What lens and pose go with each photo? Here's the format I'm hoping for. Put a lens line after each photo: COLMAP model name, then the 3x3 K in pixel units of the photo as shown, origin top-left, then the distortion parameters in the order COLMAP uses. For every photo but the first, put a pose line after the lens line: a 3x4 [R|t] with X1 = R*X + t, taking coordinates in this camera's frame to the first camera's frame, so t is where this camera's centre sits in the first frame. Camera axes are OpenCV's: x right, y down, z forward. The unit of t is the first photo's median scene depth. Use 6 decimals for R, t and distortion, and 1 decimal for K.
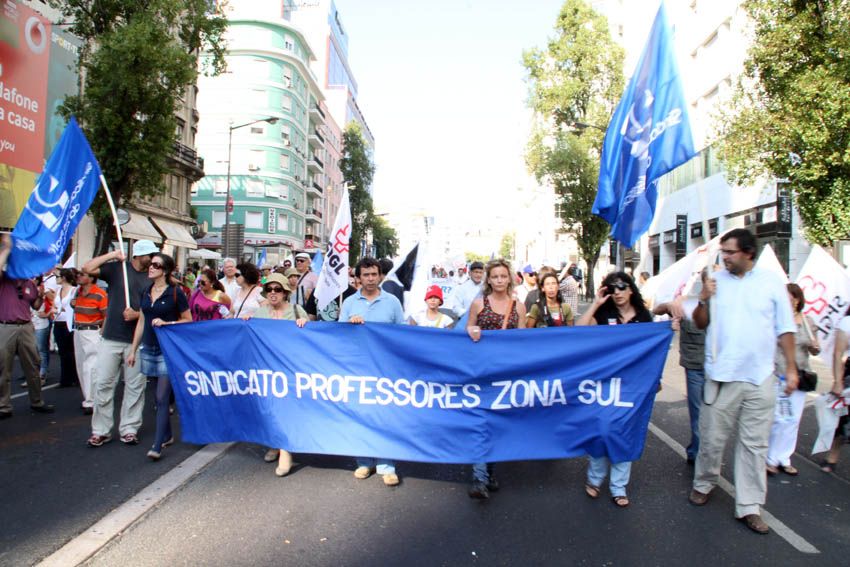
lens RADIAL K [[701.8, 0, 408.6], [0, 701.8, 282.1], [0, 0, 1]] dist [-0.165575, 0.109984]
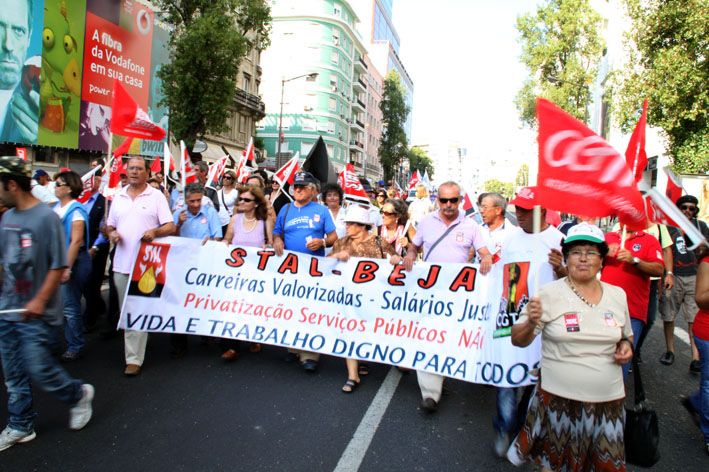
lens RADIAL K [[585.4, 0, 340.8], [0, 585.4, 234.8], [0, 0, 1]] dist [-0.165575, 0.109984]
pose [[0.983006, 0.040200, -0.179119, 0.054402], [-0.029876, 0.997753, 0.059967, 0.004194], [0.181128, -0.053597, 0.981998, -0.084310]]
